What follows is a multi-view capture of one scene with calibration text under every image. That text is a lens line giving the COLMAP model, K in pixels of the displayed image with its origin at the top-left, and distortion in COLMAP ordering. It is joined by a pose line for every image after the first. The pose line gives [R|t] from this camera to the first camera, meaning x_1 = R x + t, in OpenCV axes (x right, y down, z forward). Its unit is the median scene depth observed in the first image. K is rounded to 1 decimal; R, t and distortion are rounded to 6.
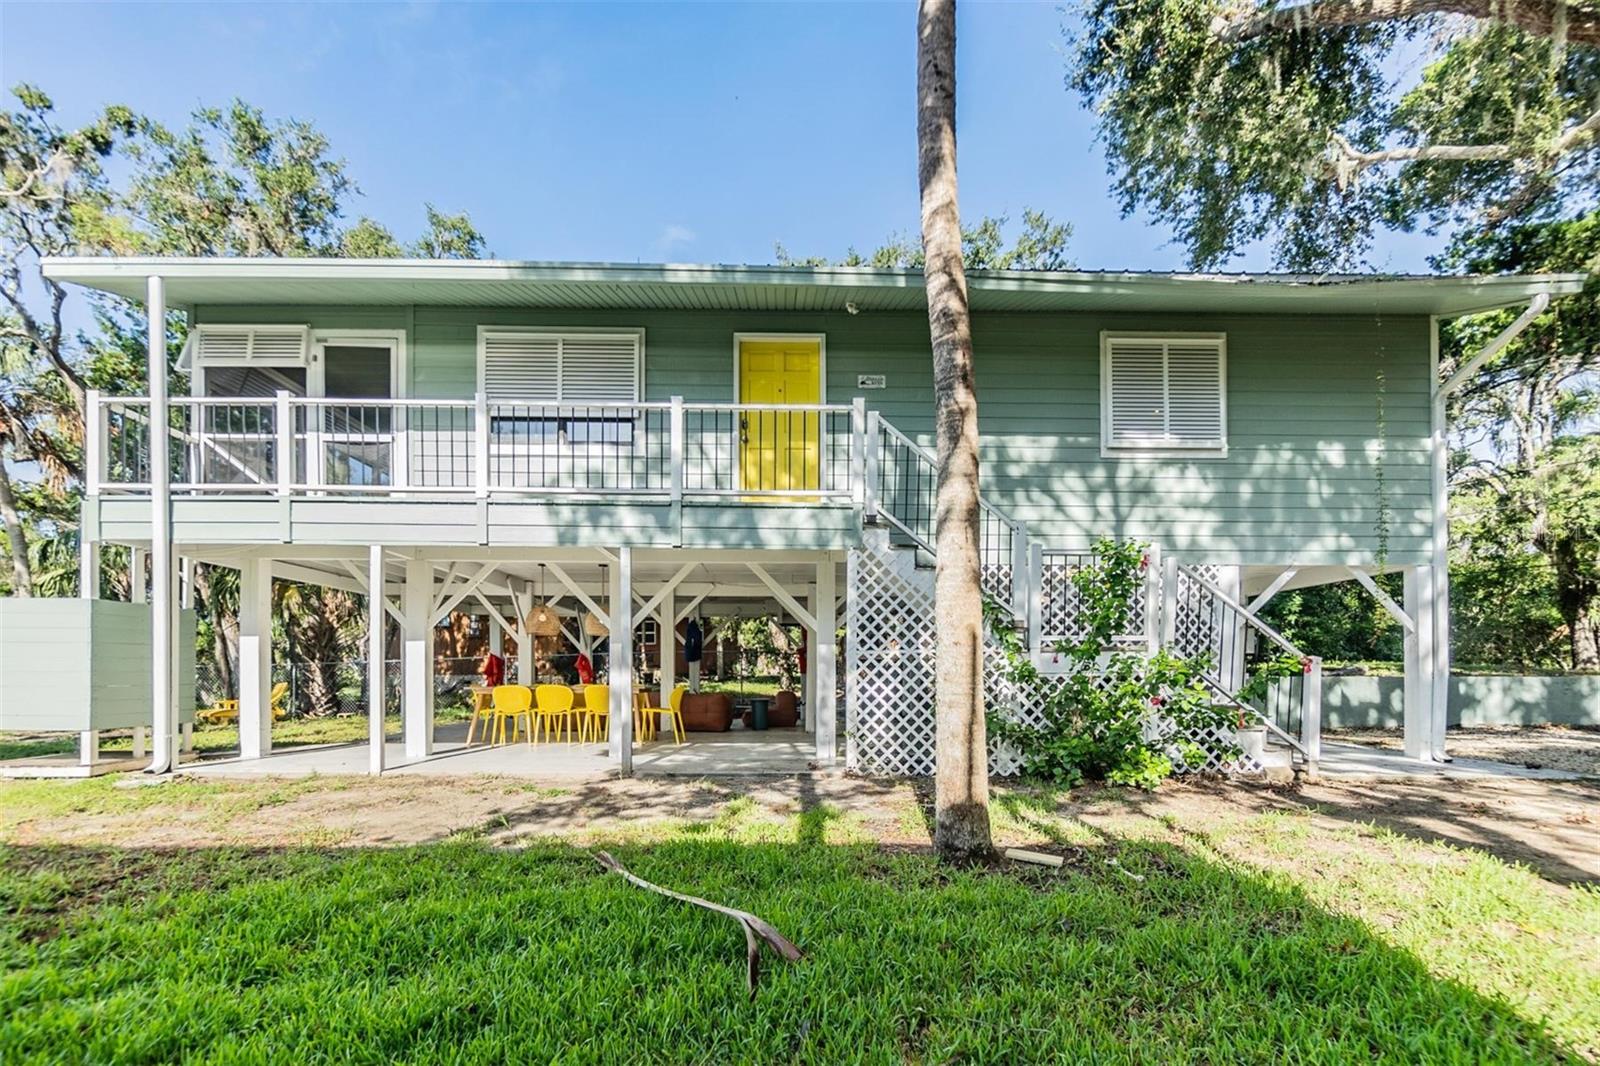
lens RADIAL K [[708.4, 0, 804.3], [0, 708.4, 538.2], [0, 0, 1]] dist [0.000007, -0.000339]
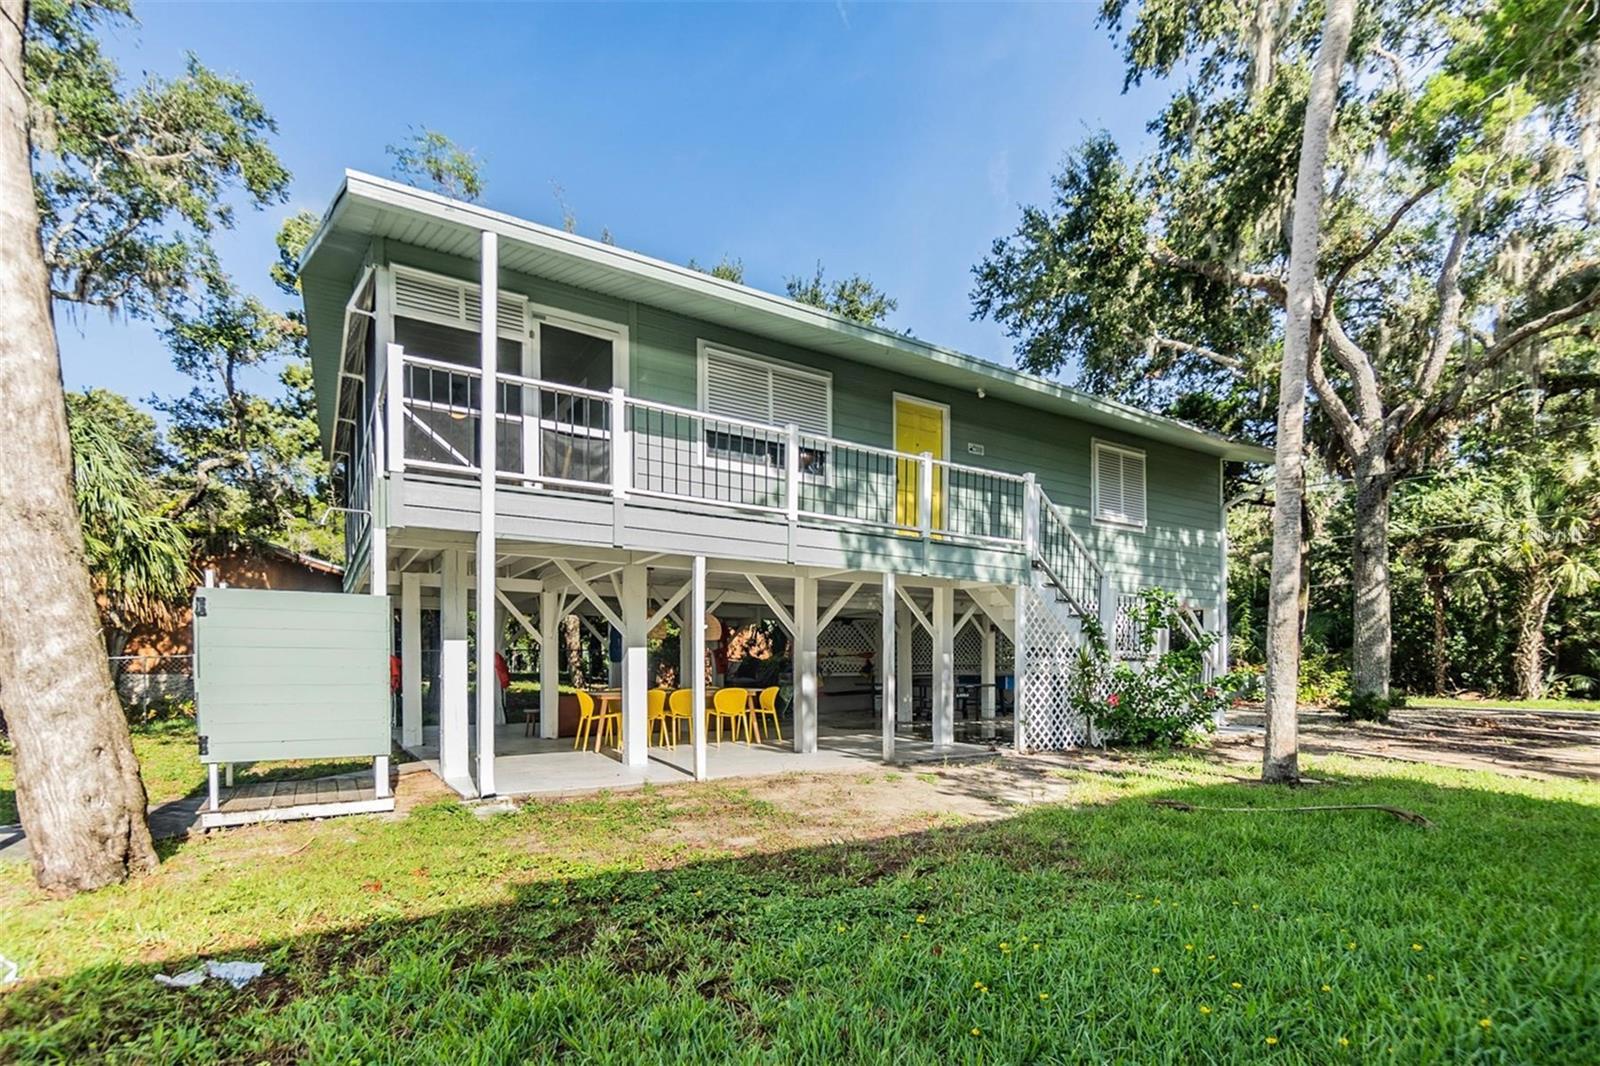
lens RADIAL K [[724.3, 0, 800.0], [0, 724.3, 533.0], [0, 0, 1]] dist [0.000938, -0.000016]
pose [[0.860325, 0.090297, 0.501684, -0.841013], [-0.090387, 0.995613, -0.024196, -0.009571], [-0.501668, -0.024529, 0.864712, 0.019397]]
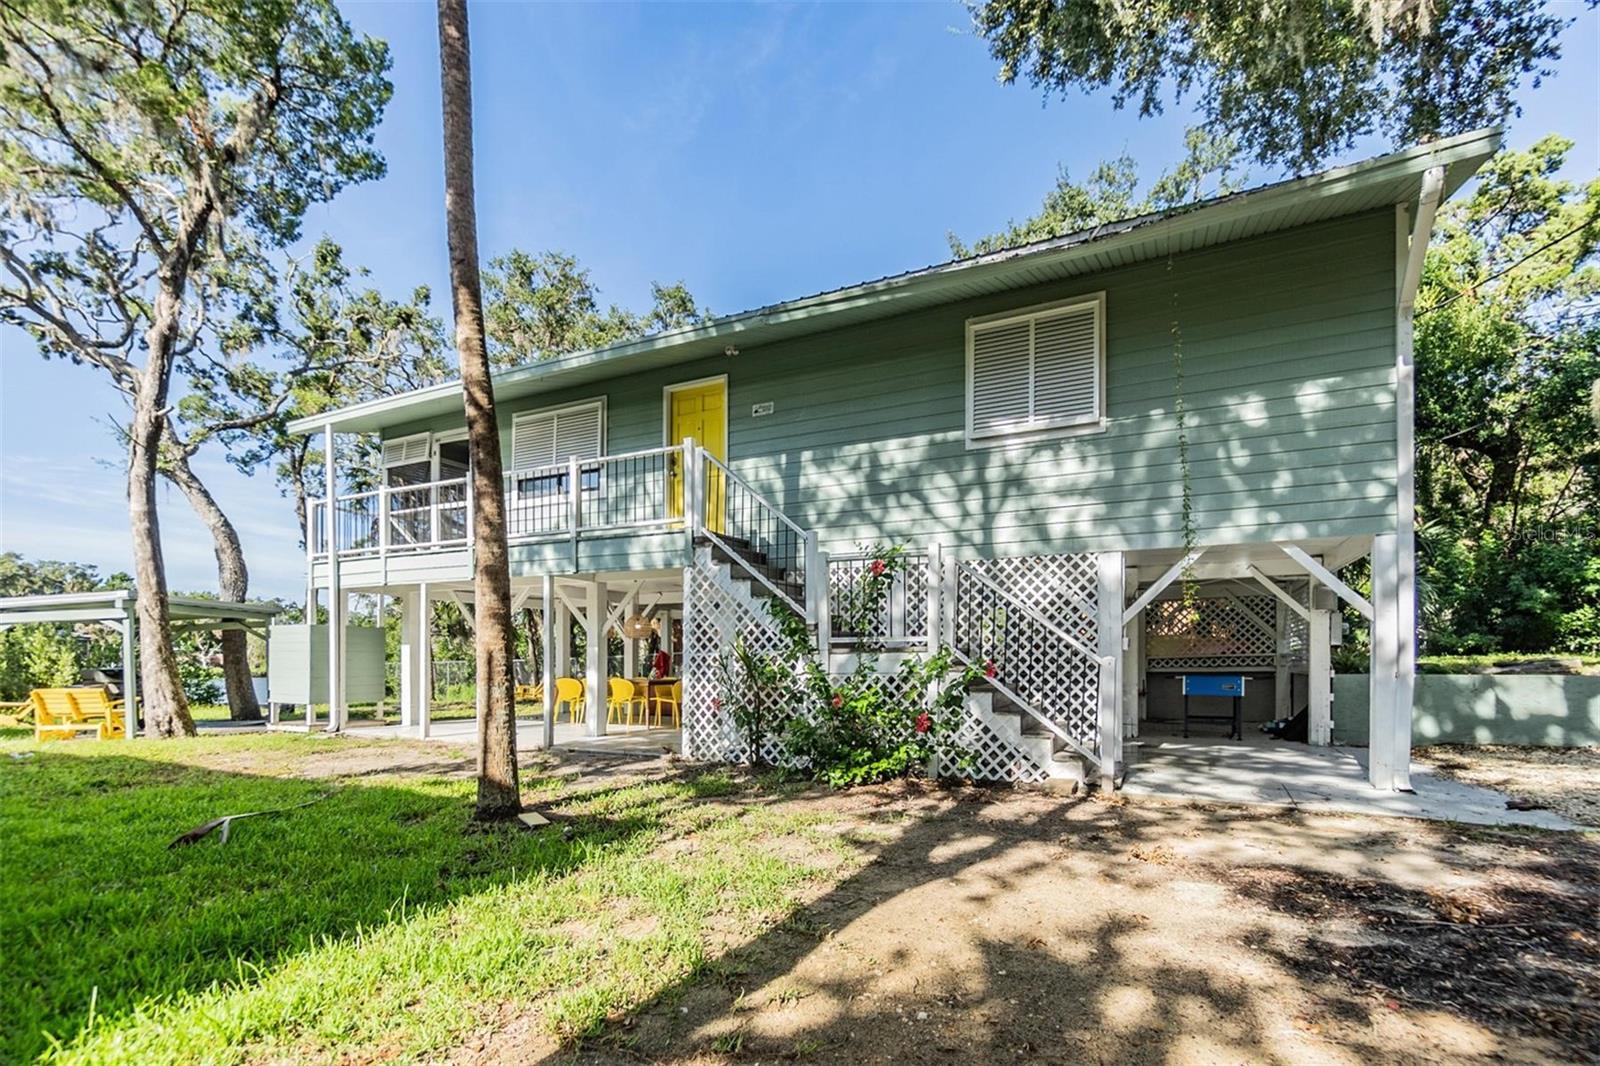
lens RADIAL K [[715.3, 0, 802.3], [0, 715.3, 515.5], [0, 0, 1]] dist [0.002044, 0.000106]
pose [[0.887517, -0.091701, -0.451558, 0.656796], [0.084354, 0.995770, -0.036425, -0.008196], [0.452988, -0.005763, 0.891498, 0.020916]]
